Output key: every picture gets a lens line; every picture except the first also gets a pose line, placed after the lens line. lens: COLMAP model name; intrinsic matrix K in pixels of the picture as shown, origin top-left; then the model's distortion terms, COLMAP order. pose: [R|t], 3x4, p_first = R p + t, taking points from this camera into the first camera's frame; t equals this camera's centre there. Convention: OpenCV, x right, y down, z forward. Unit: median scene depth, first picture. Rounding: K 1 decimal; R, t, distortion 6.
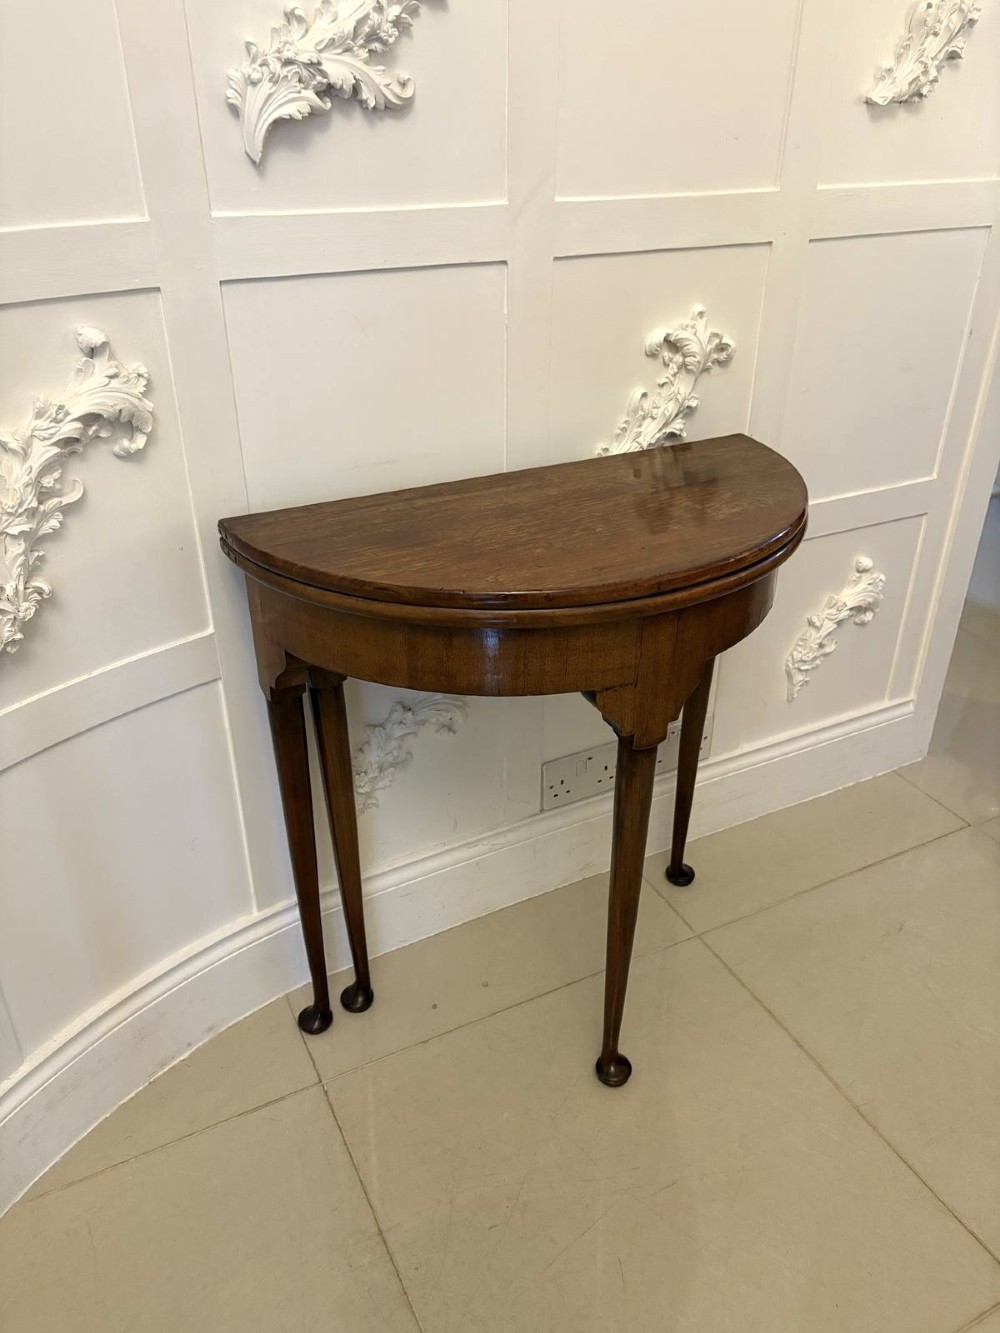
lens RADIAL K [[1017.4, 0, 512.2], [0, 1017.4, 658.7], [0, 0, 1]] dist [0.032538, -0.031628]
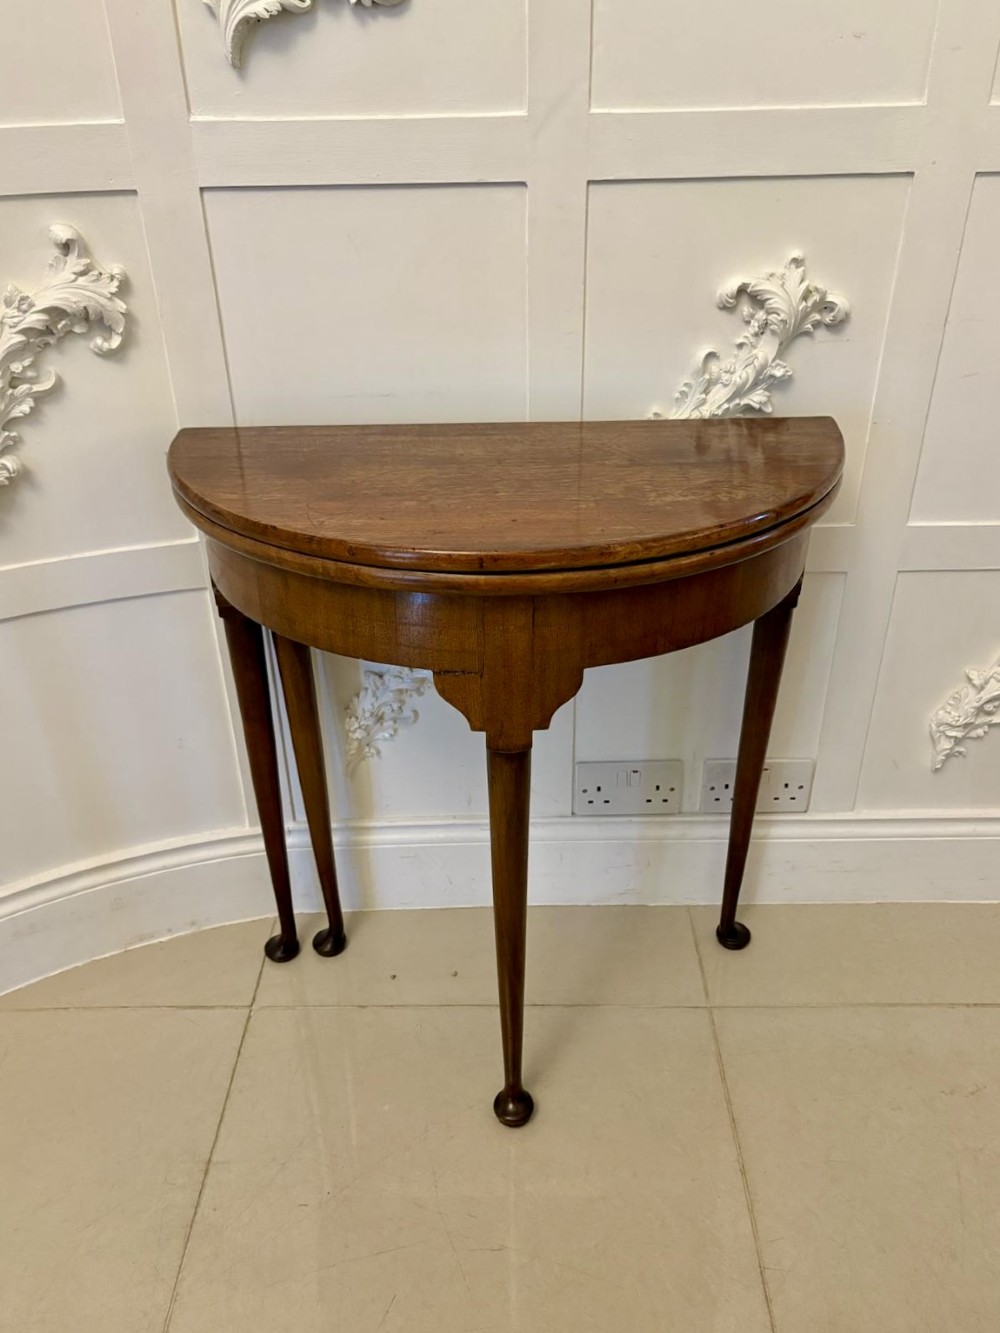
lens RADIAL K [[1055.6, 0, 499.4], [0, 1055.6, 662.3], [0, 0, 1]] dist [0.032647, -0.036473]
pose [[0.886260, 0.216262, -0.409602, 0.387799], [-0.205778, 0.976084, 0.070109, -0.039256], [0.414968, 0.022152, 0.909566, 0.147996]]
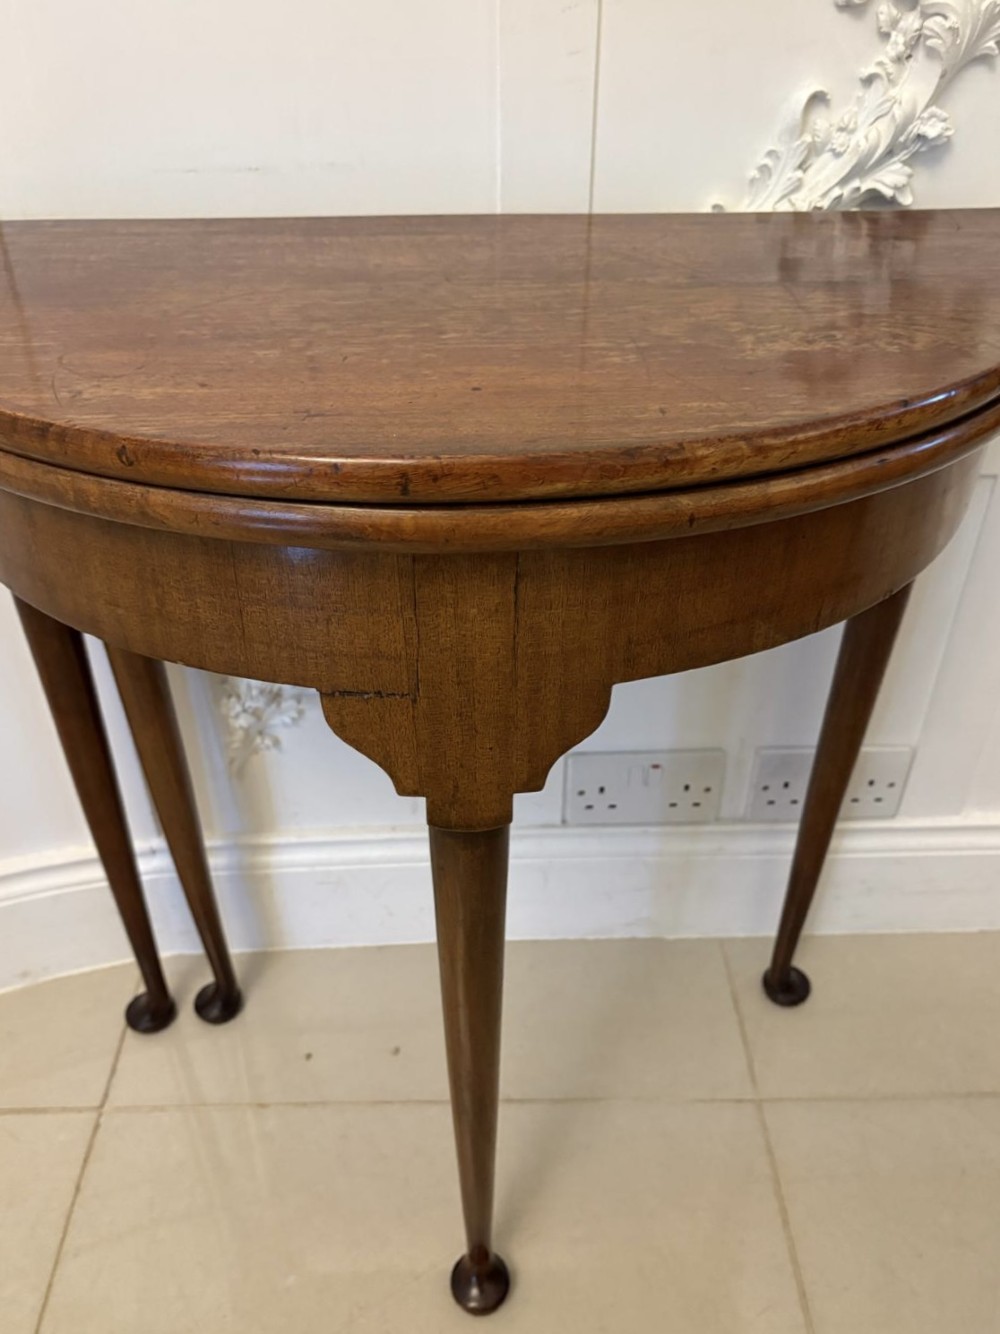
lens RADIAL K [[1098.9, 0, 495.9], [0, 1098.9, 669.4], [0, 0, 1]] dist [0.009138, -0.000015]
pose [[0.898705, 0.255761, -0.356251, 0.248535], [-0.205094, 0.963138, 0.174074, -0.059552], [0.387641, -0.083376, 0.918032, 0.447283]]
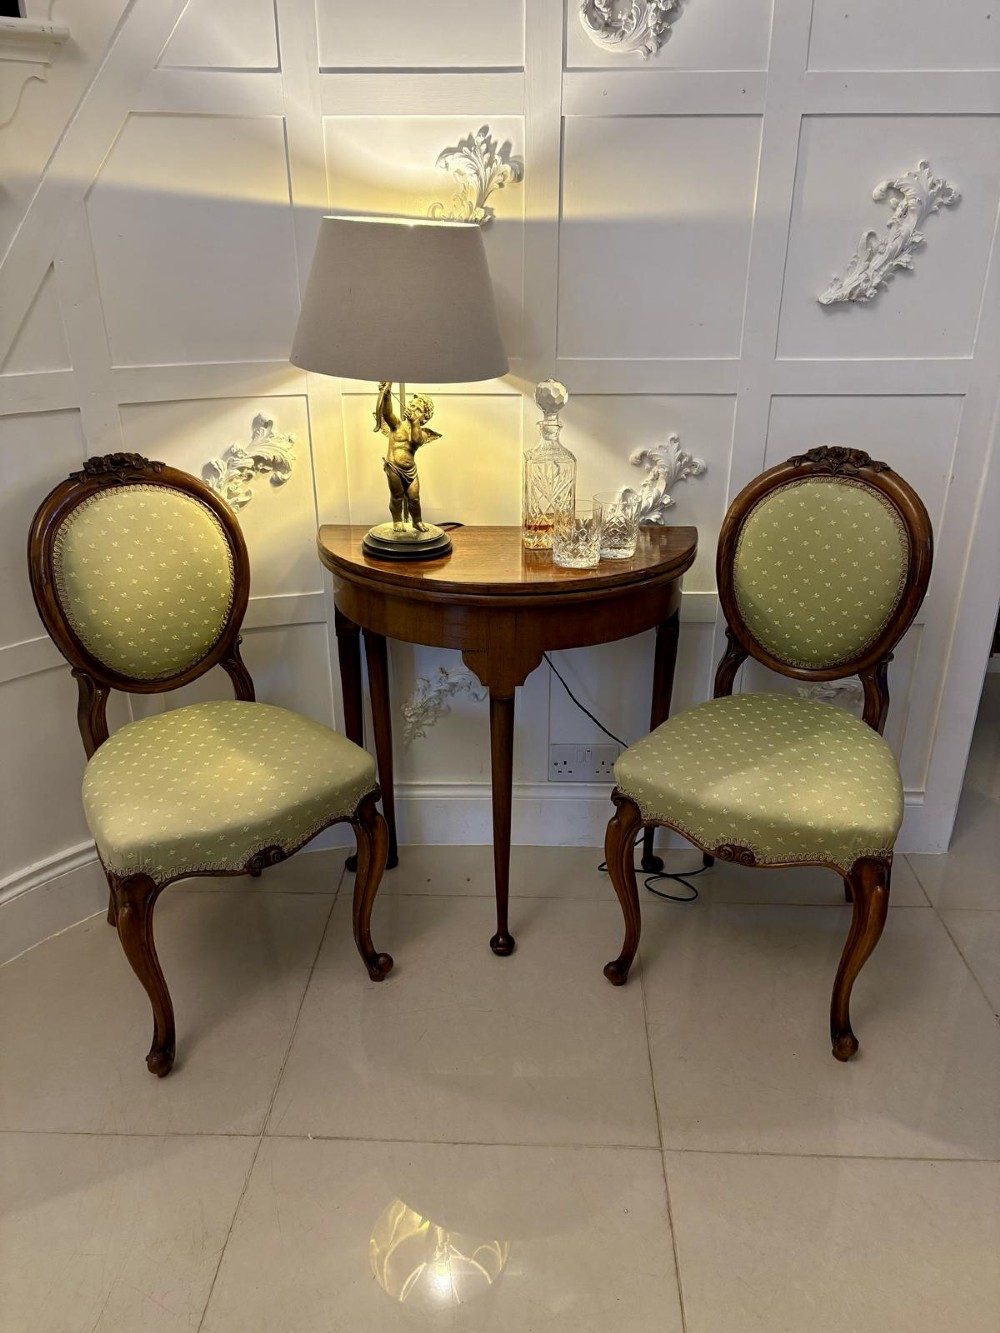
lens RADIAL K [[1017.4, 0, 502.8], [0, 1017.4, 670.4], [0, 0, 1]] dist [0.032538, -0.031628]
pose [[0.872469, 0.192307, -0.449240, 0.676227], [-0.231688, 0.972203, -0.033788, 0.078616], [0.430255, 0.133562, 0.892772, -0.329239]]
